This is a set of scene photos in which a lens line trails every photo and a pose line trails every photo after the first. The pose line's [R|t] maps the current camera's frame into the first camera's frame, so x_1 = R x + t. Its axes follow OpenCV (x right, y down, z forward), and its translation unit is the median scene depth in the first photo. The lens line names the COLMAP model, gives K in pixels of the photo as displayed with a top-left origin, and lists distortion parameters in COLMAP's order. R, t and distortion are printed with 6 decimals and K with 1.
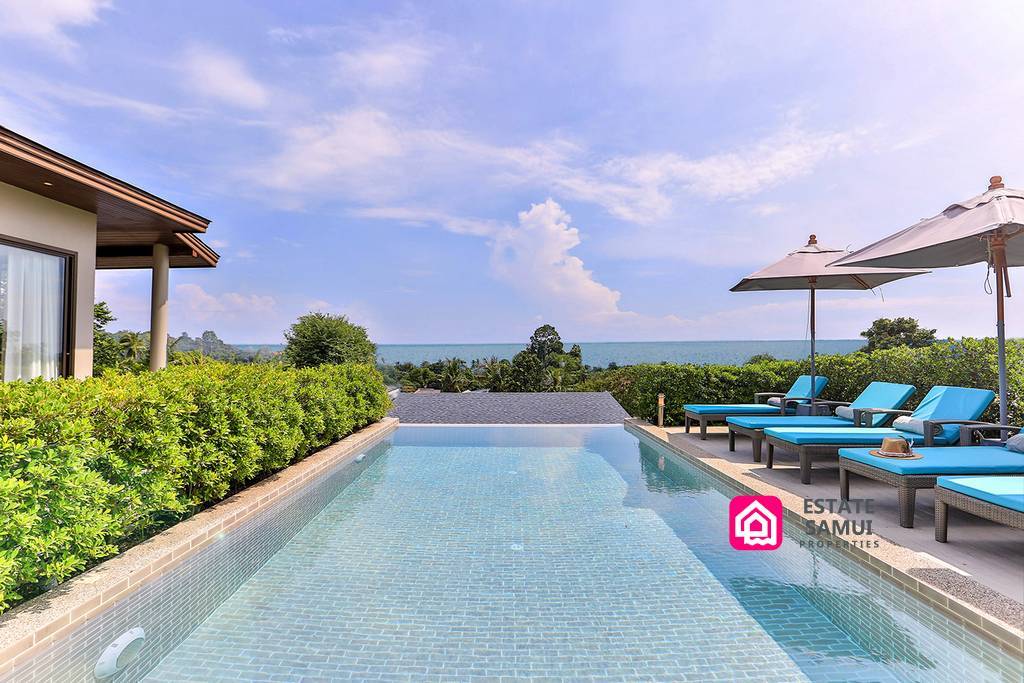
lens RADIAL K [[495.5, 0, 507.0], [0, 495.5, 338.0], [0, 0, 1]] dist [-0.020381, 0.000052]
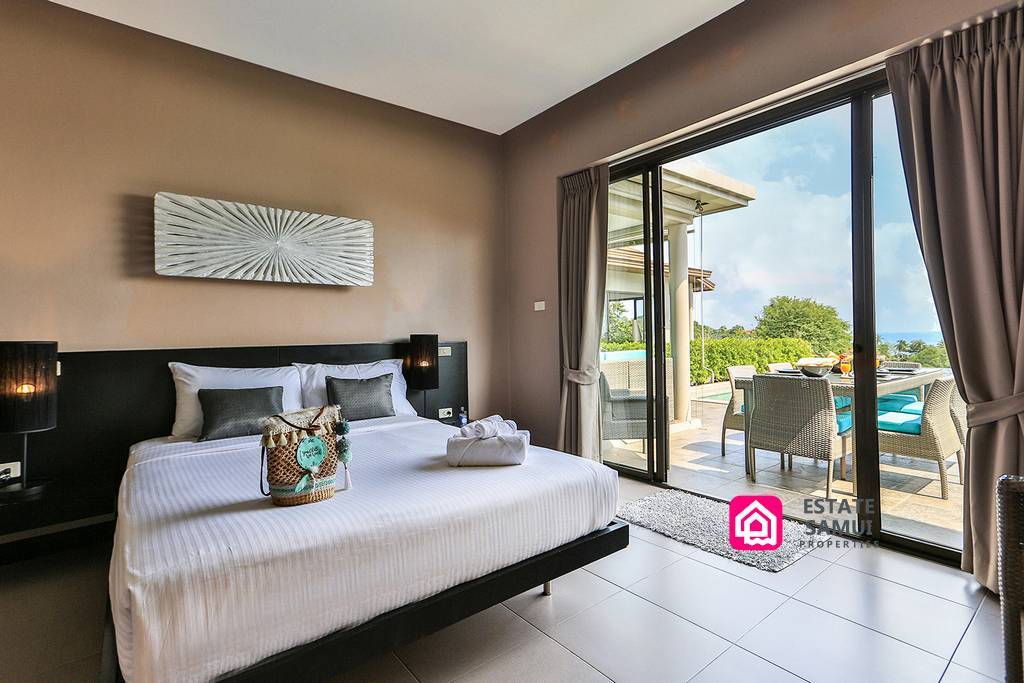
lens RADIAL K [[478.0, 0, 512.0], [0, 478.0, 341.5], [0, 0, 1]] dist [0.001671, 0.000630]
pose [[0.623752, -0.004459, -0.781609, 0.545382], [0.042478, 0.998699, 0.028201, -0.036666], [0.780467, -0.050792, 0.623131, -1.145823]]
